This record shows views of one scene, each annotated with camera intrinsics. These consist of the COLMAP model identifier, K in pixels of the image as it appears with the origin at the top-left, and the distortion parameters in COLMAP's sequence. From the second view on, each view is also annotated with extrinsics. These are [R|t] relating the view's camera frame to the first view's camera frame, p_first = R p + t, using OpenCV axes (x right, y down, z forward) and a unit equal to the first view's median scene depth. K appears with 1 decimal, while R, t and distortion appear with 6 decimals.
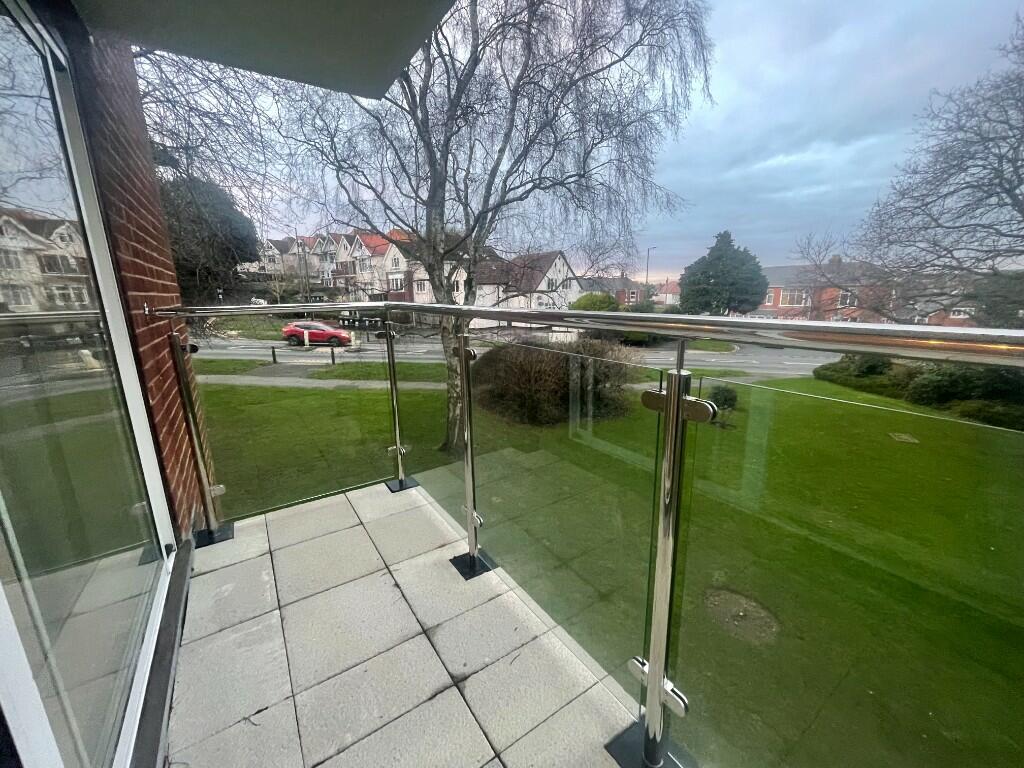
lens RADIAL K [[413.1, 0, 512.8], [0, 413.1, 384.0], [0, 0, 1]] dist [-0.002131, -0.000087]
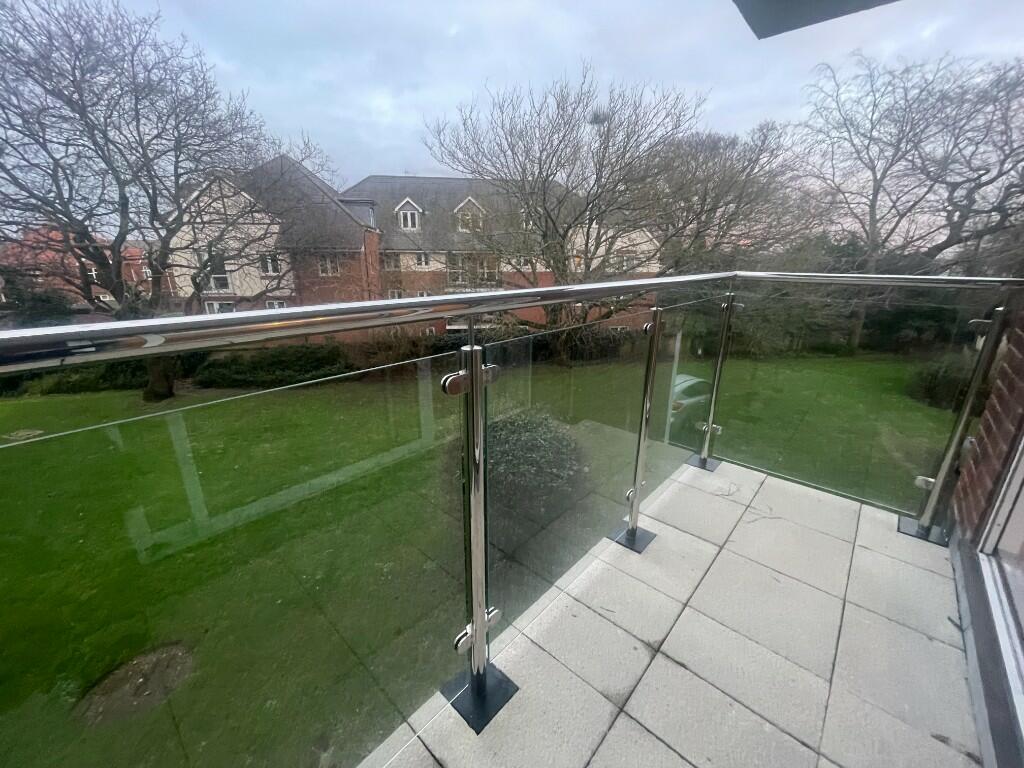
lens RADIAL K [[413.1, 0, 511.5], [0, 413.1, 383.8], [0, 0, 1]] dist [-0.002131, -0.000087]
pose [[-0.236545, -0.278761, 0.930773, -0.697160], [0.218121, 0.918273, 0.330450, -0.254203], [-0.946821, 0.281187, -0.156409, 1.118537]]
